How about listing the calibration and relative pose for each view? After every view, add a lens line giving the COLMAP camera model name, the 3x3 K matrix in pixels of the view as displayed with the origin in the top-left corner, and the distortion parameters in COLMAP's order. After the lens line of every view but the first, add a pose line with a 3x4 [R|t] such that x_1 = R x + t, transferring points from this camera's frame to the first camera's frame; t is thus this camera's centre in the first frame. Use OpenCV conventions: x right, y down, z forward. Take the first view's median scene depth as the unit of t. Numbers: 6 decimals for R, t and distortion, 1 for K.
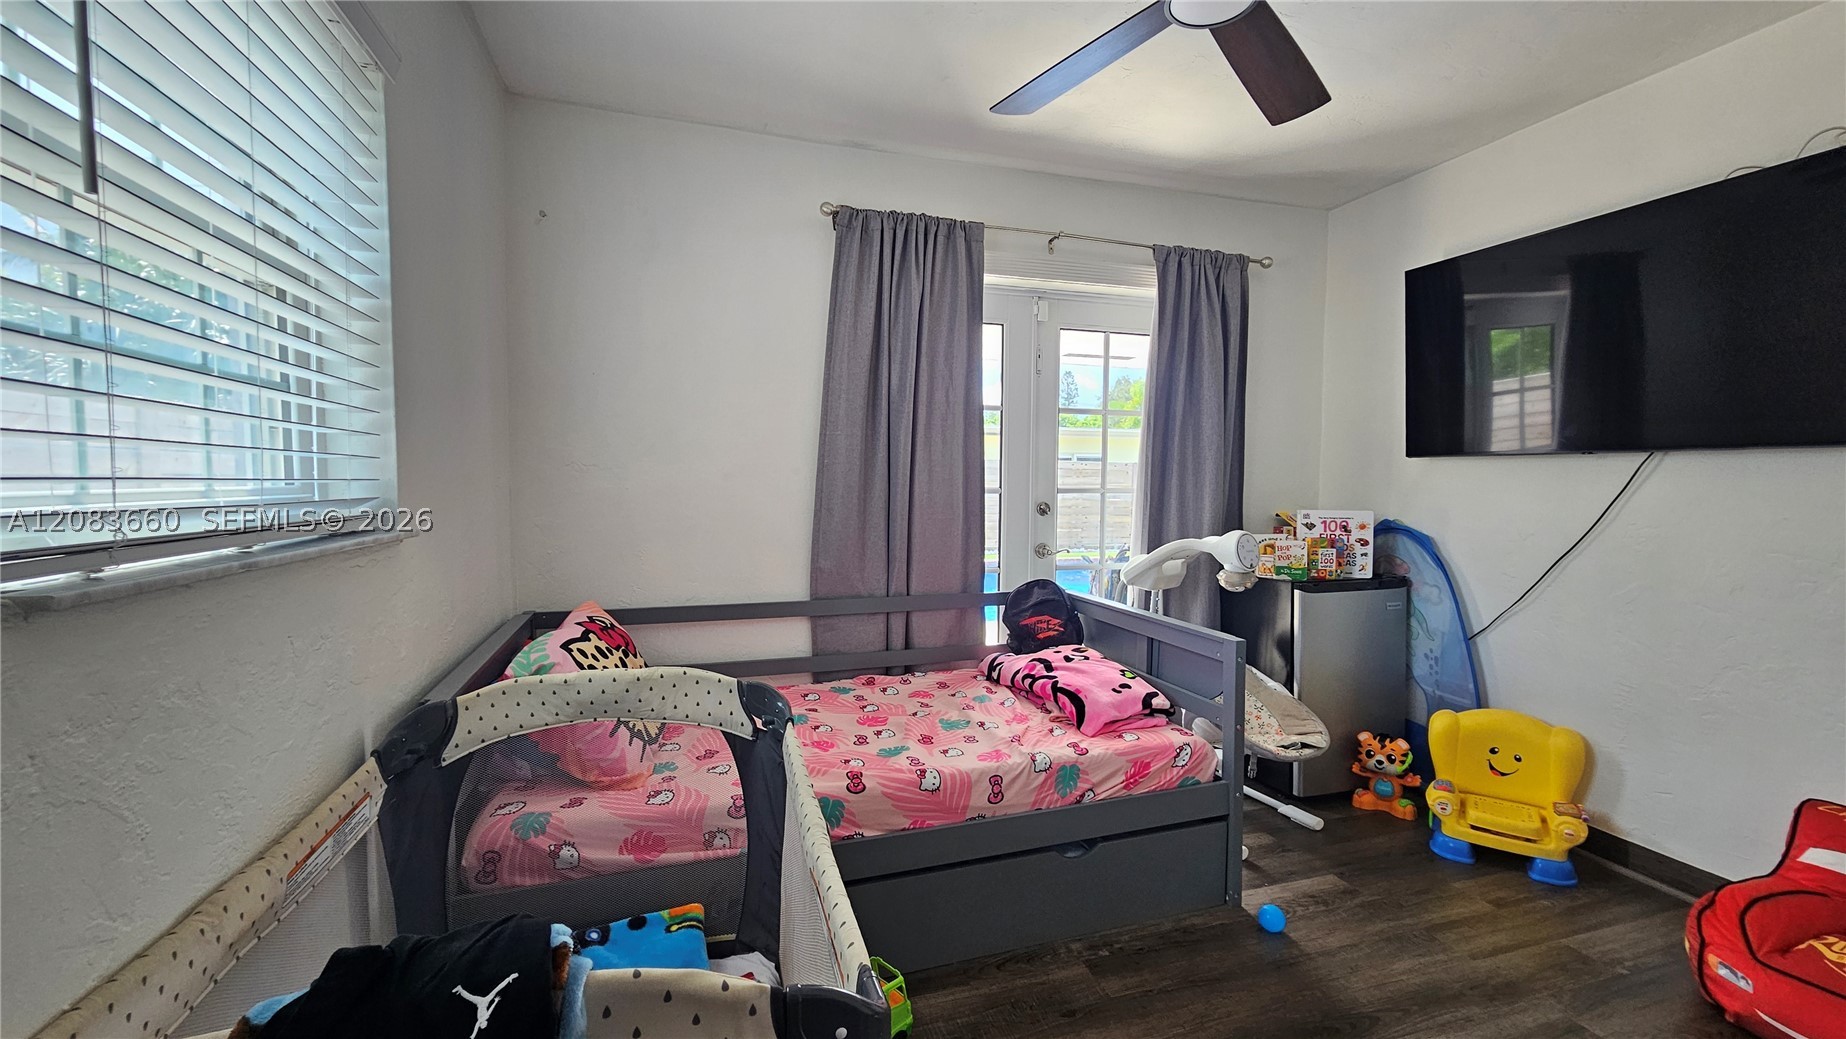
lens RADIAL K [[756.8, 0, 924.3], [0, 756.8, 515.0], [0, 0, 1]] dist [-0.001913, -0.000104]
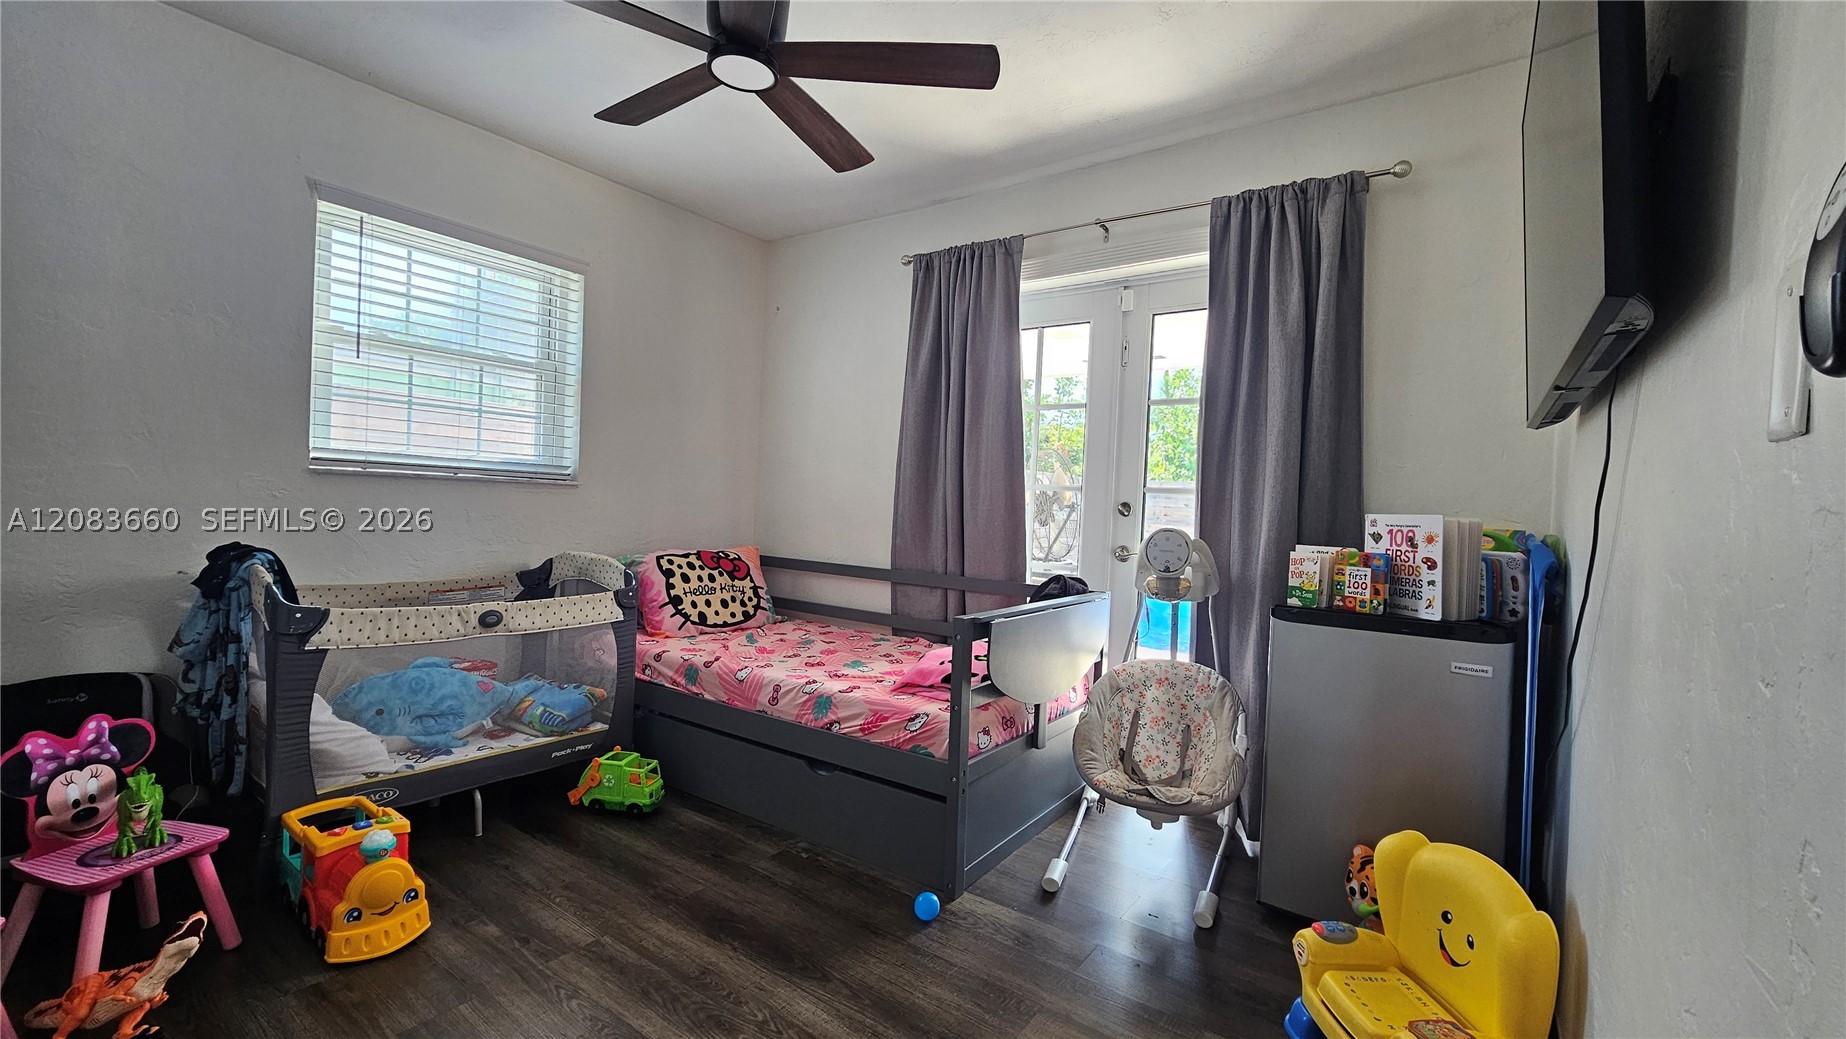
lens RADIAL K [[756.8, 0, 927.5], [0, 756.8, 512.8], [0, 0, 1]] dist [-0.001913, -0.000104]
pose [[0.598212, 0.028399, -0.800835, 0.864881], [-0.077003, 0.996784, -0.022172, 0.041393], [0.797630, 0.074930, 0.598475, 0.278275]]
